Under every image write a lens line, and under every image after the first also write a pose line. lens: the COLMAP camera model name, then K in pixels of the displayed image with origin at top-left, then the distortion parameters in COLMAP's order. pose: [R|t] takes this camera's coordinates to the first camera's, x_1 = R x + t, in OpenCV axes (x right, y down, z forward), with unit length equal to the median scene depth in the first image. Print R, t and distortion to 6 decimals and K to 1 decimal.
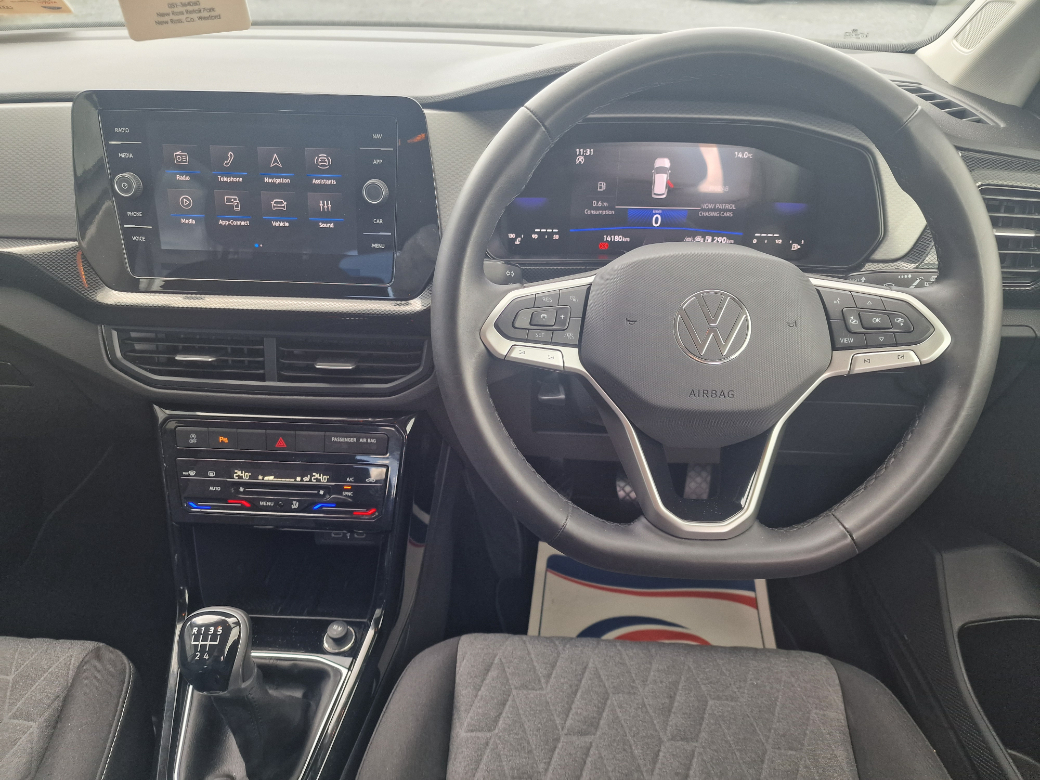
lens RADIAL K [[694.4, 0, 496.8], [0, 694.4, 380.0], [0, 0, 1]] dist [0.035072, -0.037357]
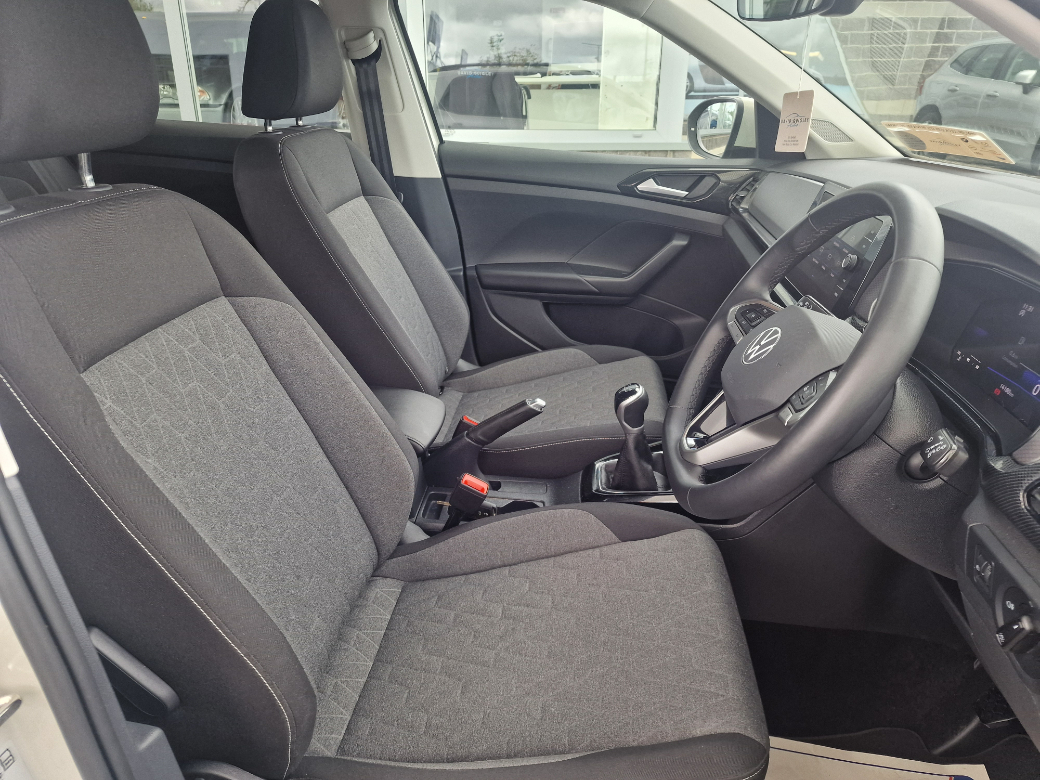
lens RADIAL K [[694.4, 0, 513.3], [0, 694.4, 390.7], [0, 0, 1]] dist [0.035072, -0.037357]
pose [[-0.055667, 0.407624, -0.911452, 1.336148], [-0.568030, 0.737811, 0.364660, -0.189017], [0.821123, 0.538031, 0.190471, 0.221258]]
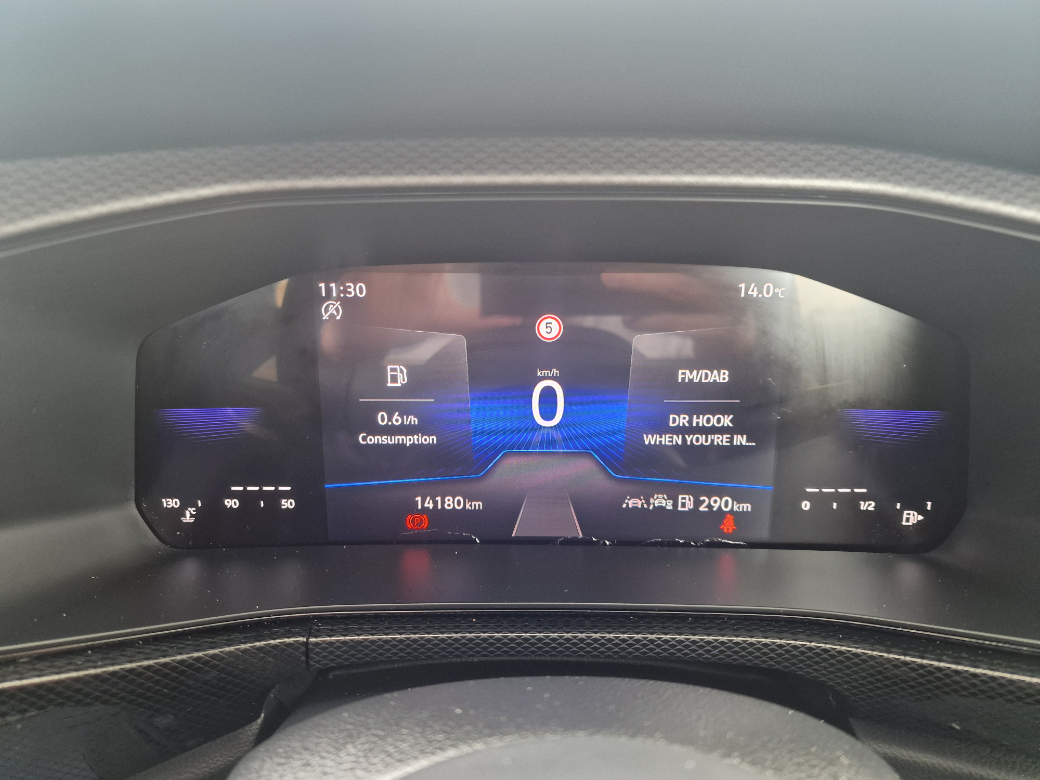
lens RADIAL K [[694.4, 0, 517.0], [0, 694.4, 383.4], [0, 0, 1]] dist [0.035072, -0.037357]
pose [[0.998946, -0.022393, 0.040059, 0.223846], [0.029049, 0.984286, -0.174178, -0.229337], [-0.035529, 0.175158, 0.983899, 0.698088]]
